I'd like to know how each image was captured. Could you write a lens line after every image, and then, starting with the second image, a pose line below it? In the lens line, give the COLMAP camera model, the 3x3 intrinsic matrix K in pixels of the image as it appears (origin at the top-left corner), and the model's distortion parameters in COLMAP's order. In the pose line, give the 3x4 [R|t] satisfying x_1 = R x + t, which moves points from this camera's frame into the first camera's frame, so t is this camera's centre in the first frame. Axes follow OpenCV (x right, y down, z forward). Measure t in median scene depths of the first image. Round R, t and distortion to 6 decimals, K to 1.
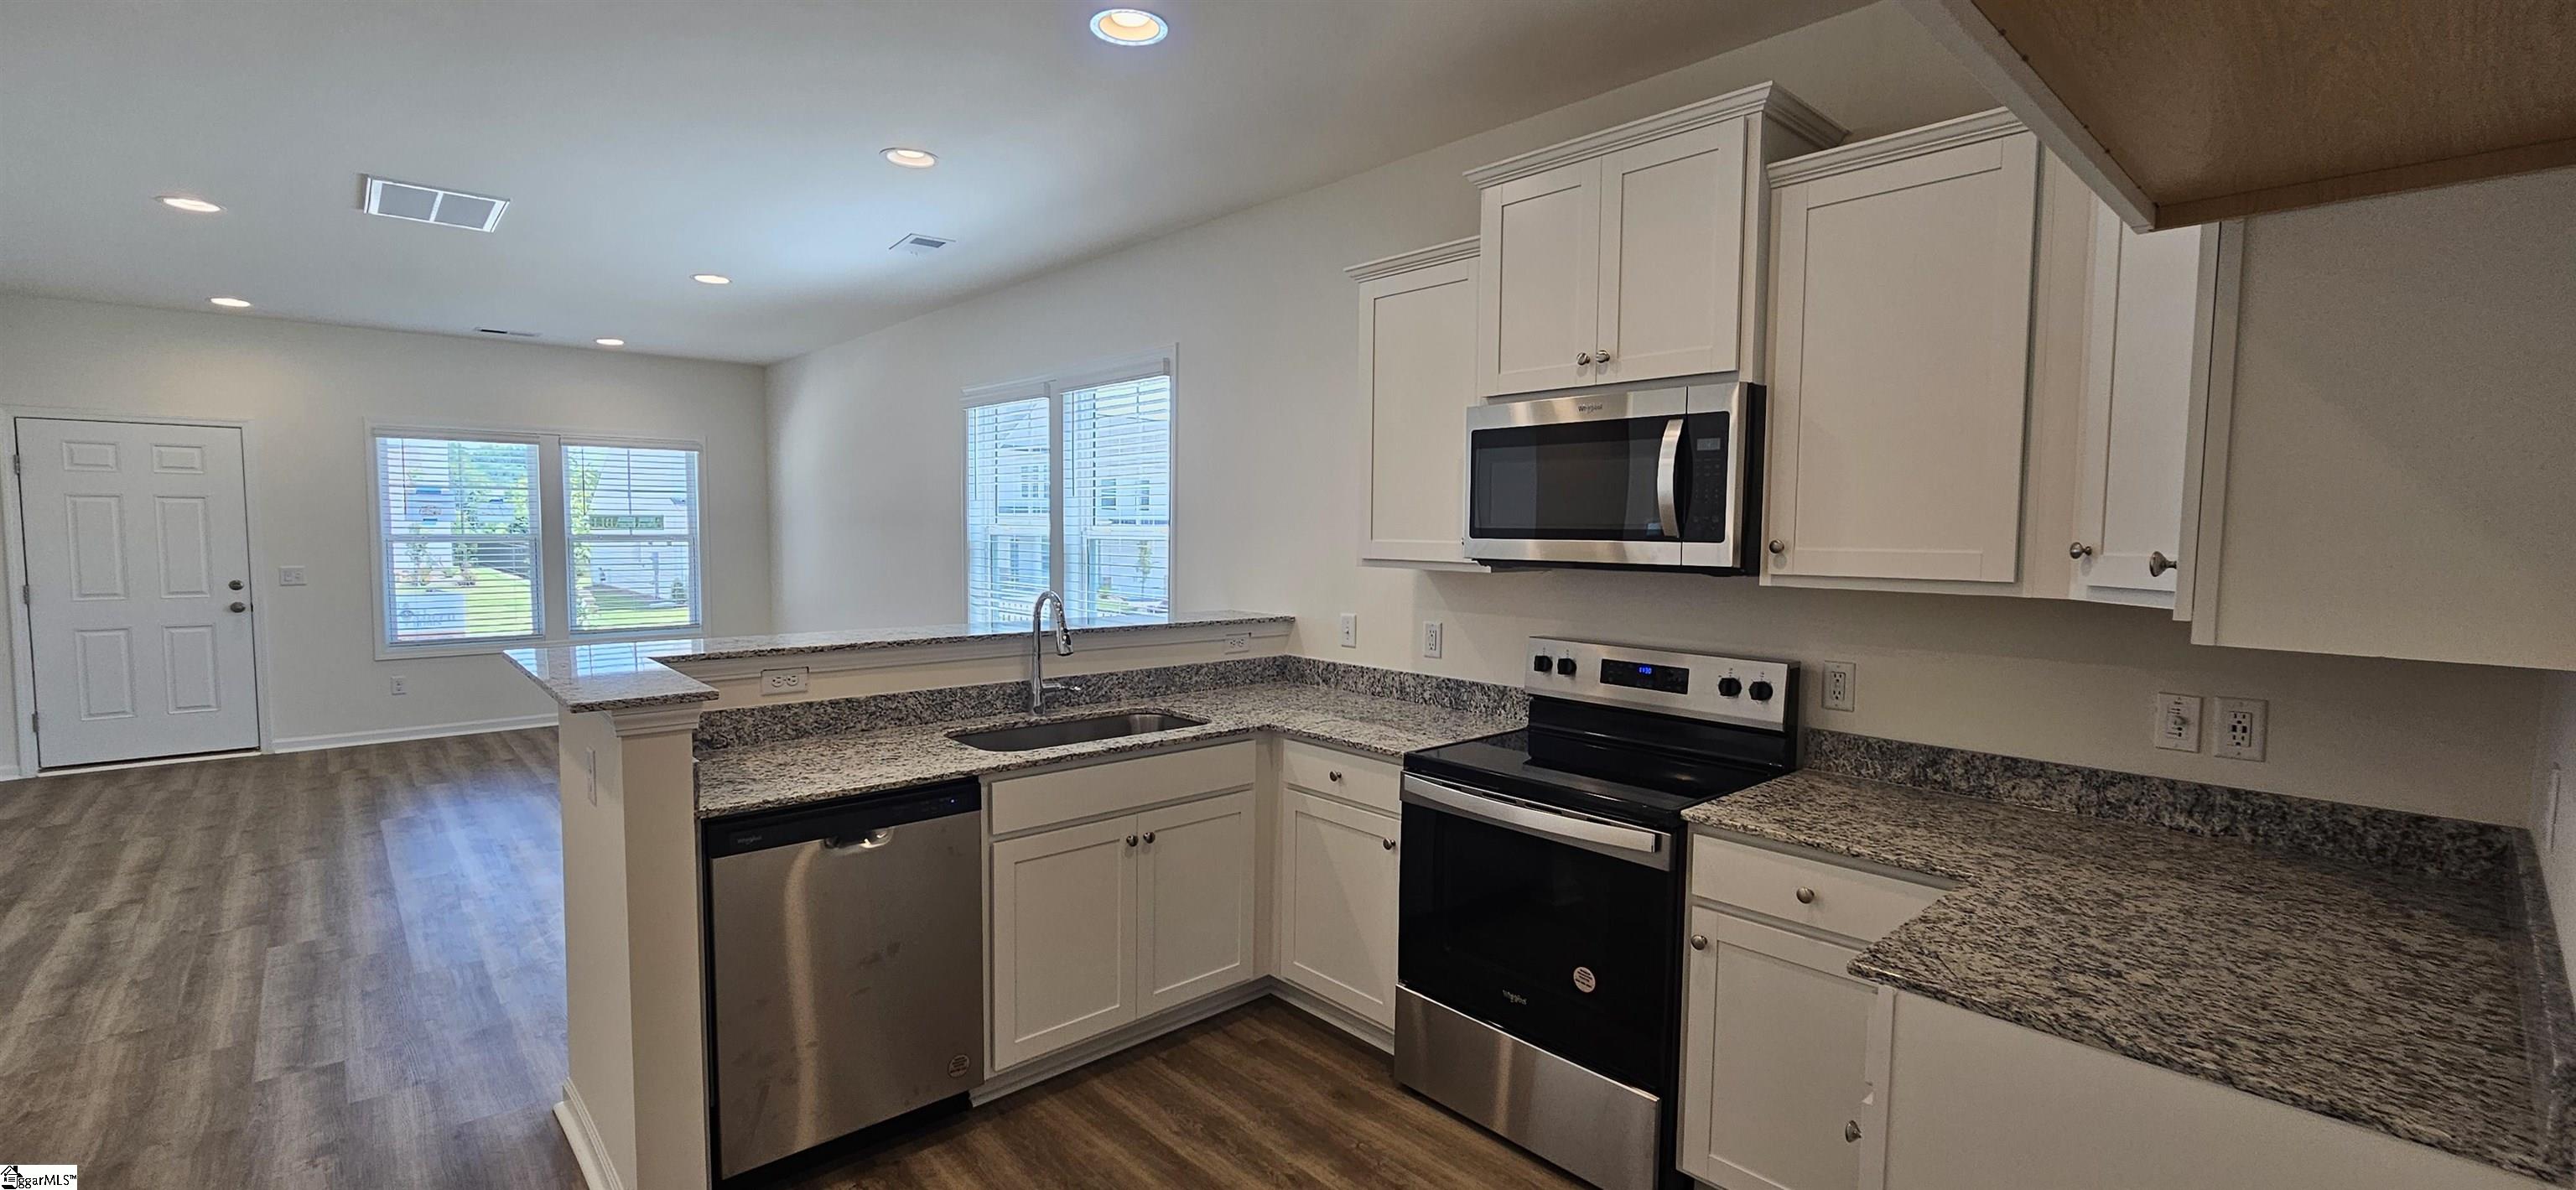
lens RADIAL K [[1068.4, 0, 1283.6], [0, 1068.4, 601.1], [0, 0, 1]] dist [0.000191, 0.001880]
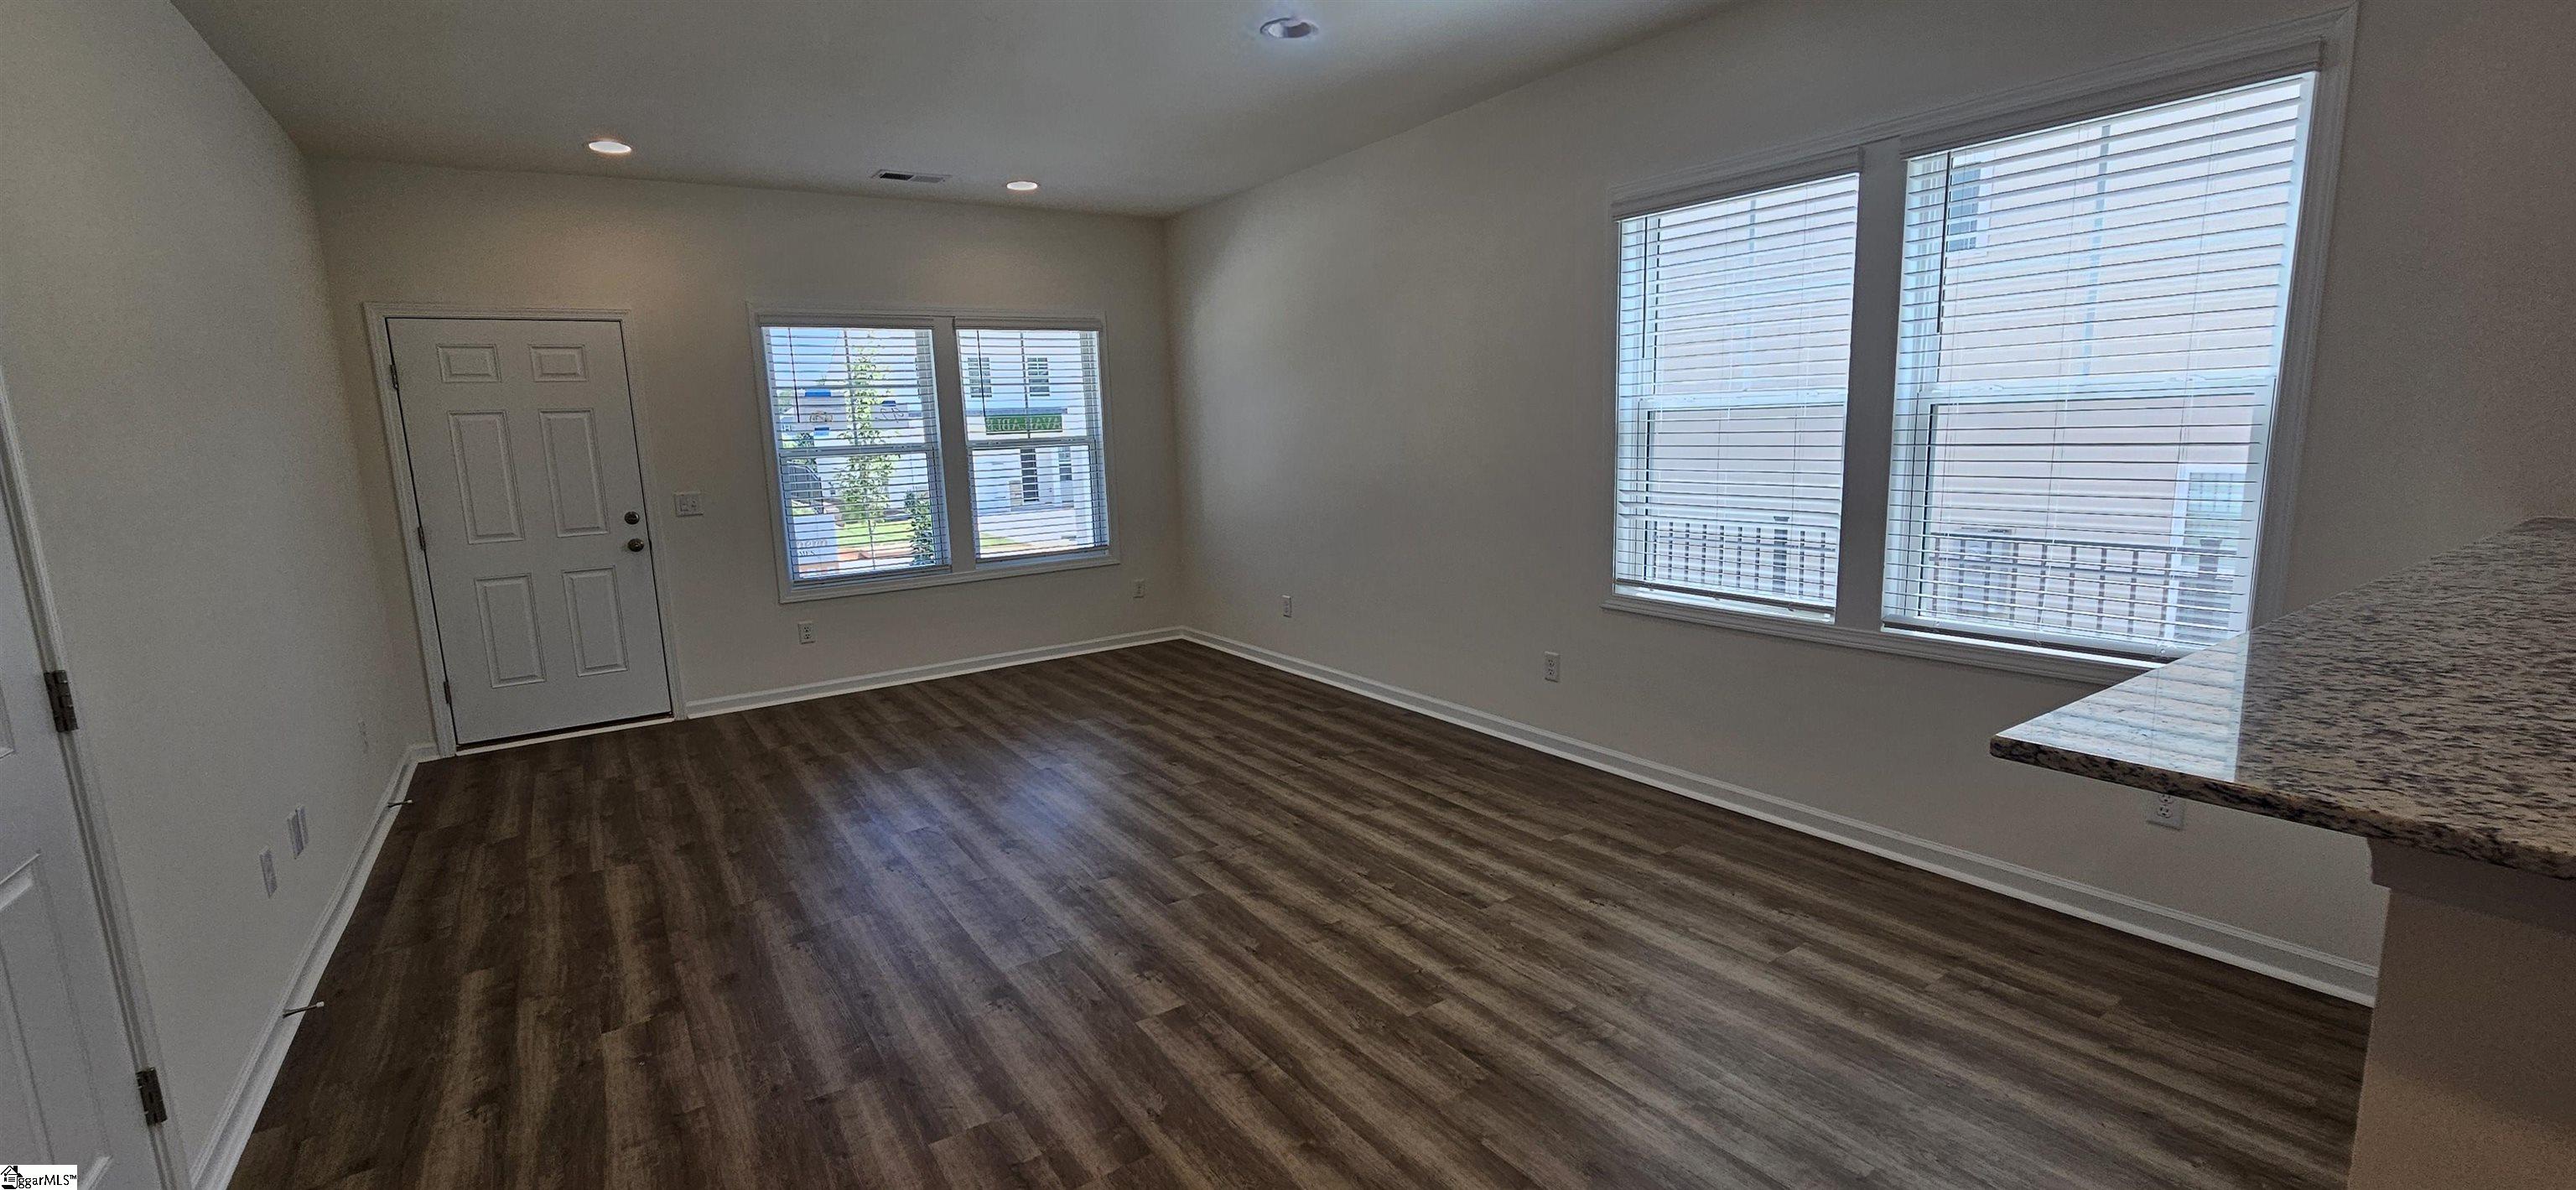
lens RADIAL K [[1068.4, 0, 1289.1], [0, 1068.4, 597.9], [0, 0, 1]] dist [0.000191, 0.001880]
pose [[0.989013, -0.019454, -0.146541, -0.358945], [0.033666, 0.994894, 0.095142, -0.014795], [0.143942, -0.099030, 0.984619, 0.258596]]
